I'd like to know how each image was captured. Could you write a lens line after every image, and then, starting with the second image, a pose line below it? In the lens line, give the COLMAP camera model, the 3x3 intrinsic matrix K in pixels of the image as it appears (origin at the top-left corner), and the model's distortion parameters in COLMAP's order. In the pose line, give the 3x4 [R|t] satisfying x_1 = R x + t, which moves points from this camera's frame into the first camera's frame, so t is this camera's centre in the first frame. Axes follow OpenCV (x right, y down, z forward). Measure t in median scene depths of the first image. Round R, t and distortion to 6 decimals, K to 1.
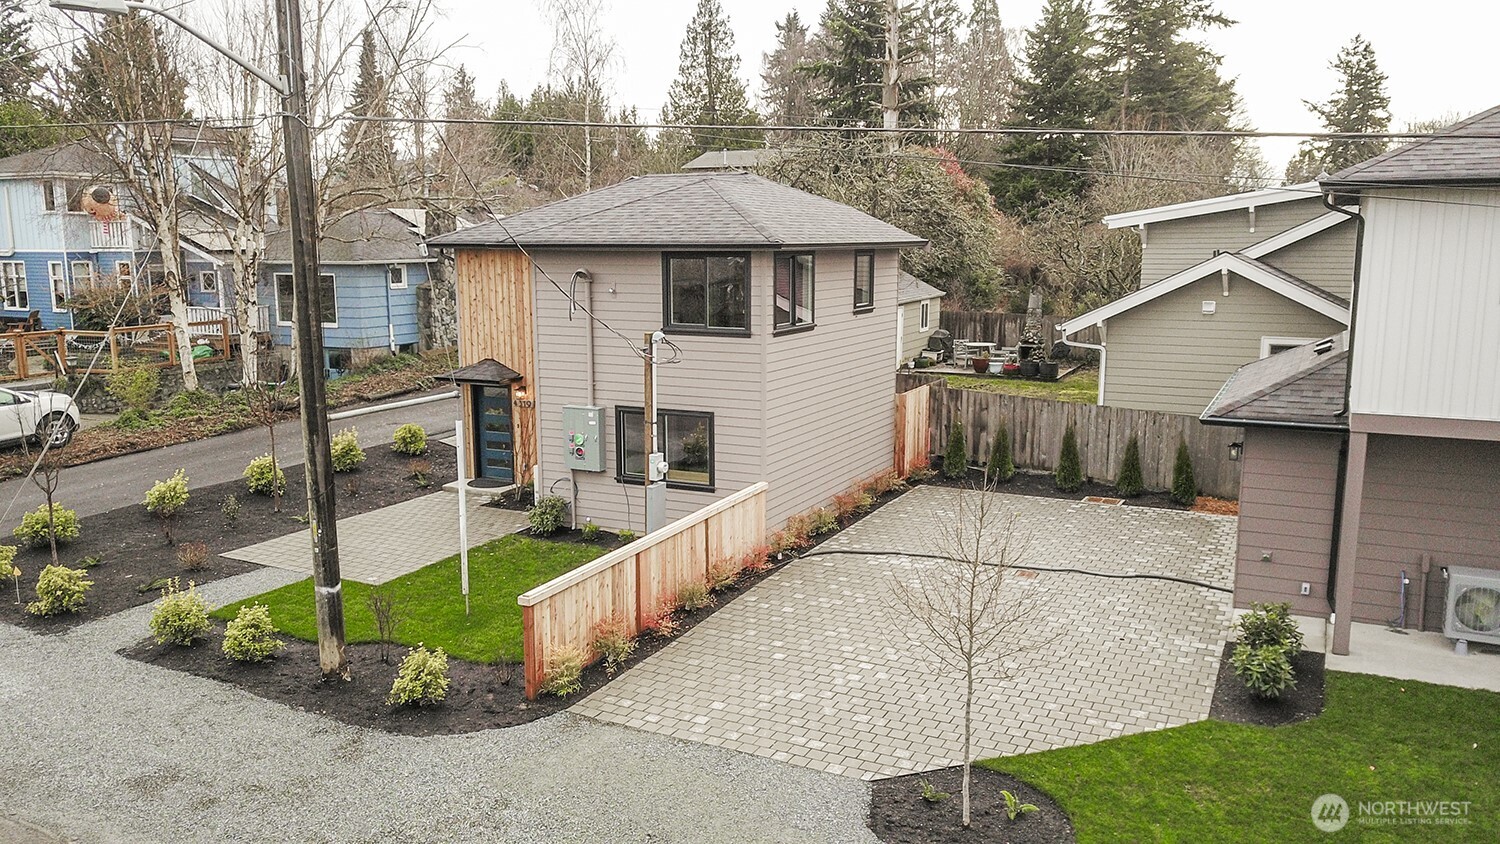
lens RADIAL K [[1136.9, 0, 741.6], [0, 1136.9, 417.2], [0, 0, 1]] dist [0.004061, -0.005141]
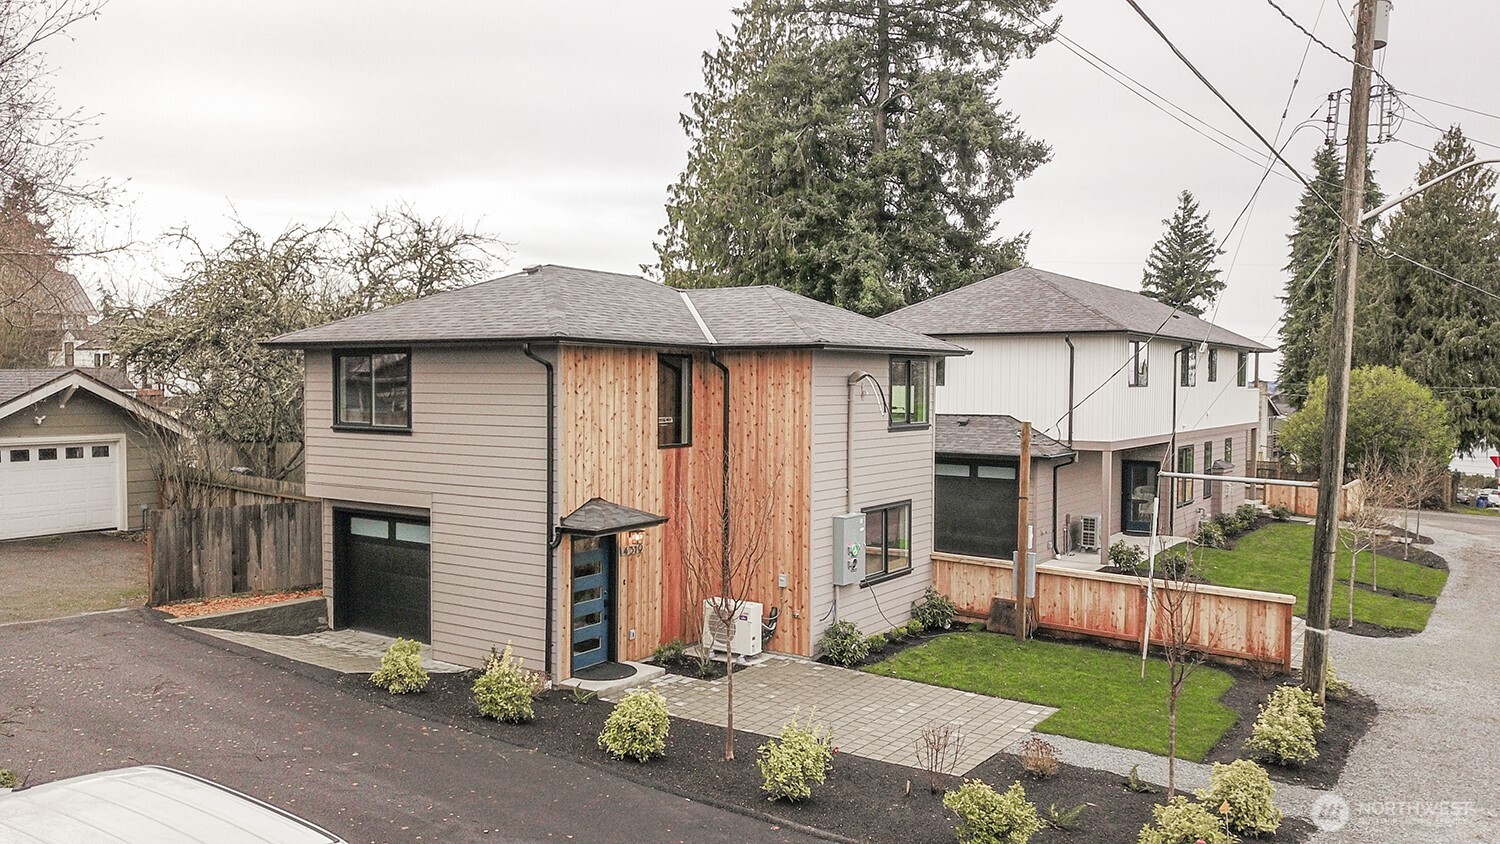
lens RADIAL K [[1136.9, 0, 741.6], [0, 1136.9, 417.2], [0, 0, 1]] dist [0.004061, -0.005141]
pose [[0.116441, -0.035969, 0.992546, -0.941905], [0.130419, 0.991244, 0.020621, -0.106629], [-0.984597, 0.127046, 0.120113, 0.824422]]
